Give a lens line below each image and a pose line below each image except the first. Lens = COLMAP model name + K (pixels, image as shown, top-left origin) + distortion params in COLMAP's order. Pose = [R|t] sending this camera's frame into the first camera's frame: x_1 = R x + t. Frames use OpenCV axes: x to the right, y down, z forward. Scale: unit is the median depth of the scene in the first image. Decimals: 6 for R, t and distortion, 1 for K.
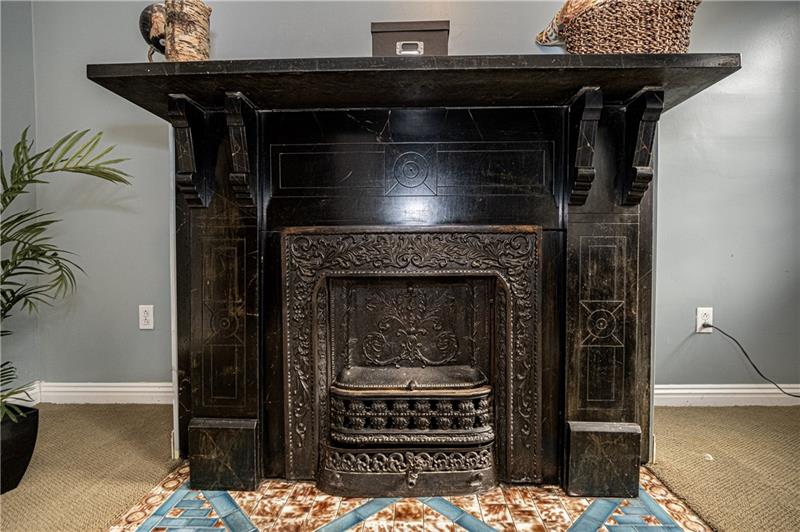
lens RADIAL K [[381.6, 0, 404.8], [0, 381.6, 268.0], [0, 0, 1]] dist [-0.012802, -0.000108]
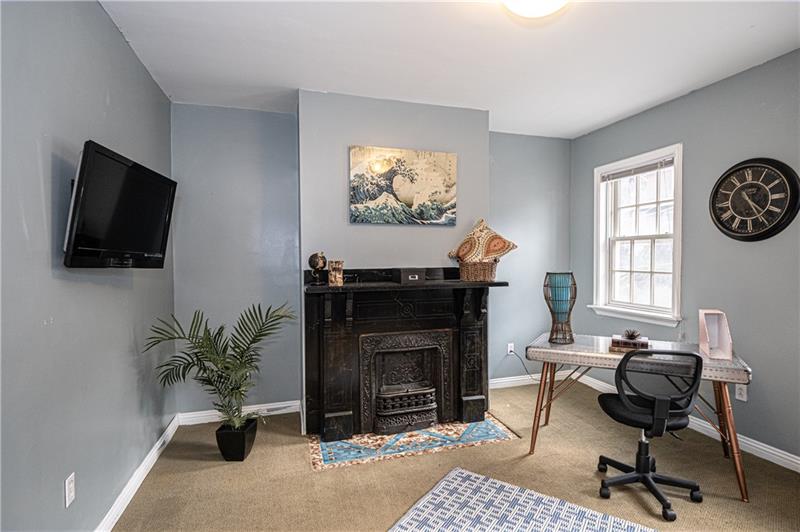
lens RADIAL K [[381.6, 0, 396.8], [0, 381.6, 264.1], [0, 0, 1]] dist [-0.012802, -0.000108]
pose [[0.953614, -0.009491, 0.300881, -0.859076], [0.013082, 0.999865, -0.009922, -0.556042], [-0.300747, 0.013398, 0.953610, -1.541667]]
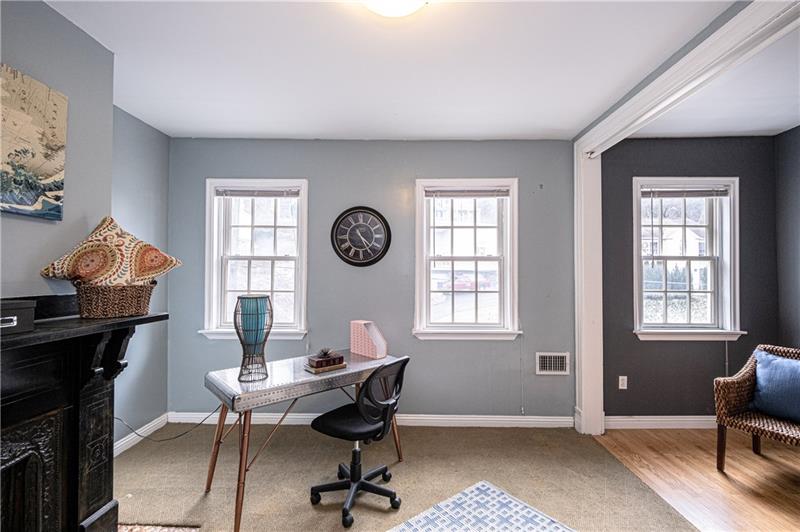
lens RADIAL K [[365.4, 0, 399.8], [0, 365.4, 266.6], [0, 0, 1]] dist [-0.008728, 0.000532]
pose [[-0.002383, 0.022680, 0.999740, -1.106574], [0.018031, 0.999581, -0.022633, -0.614277], [-0.999835, 0.017972, -0.002791, -0.361171]]
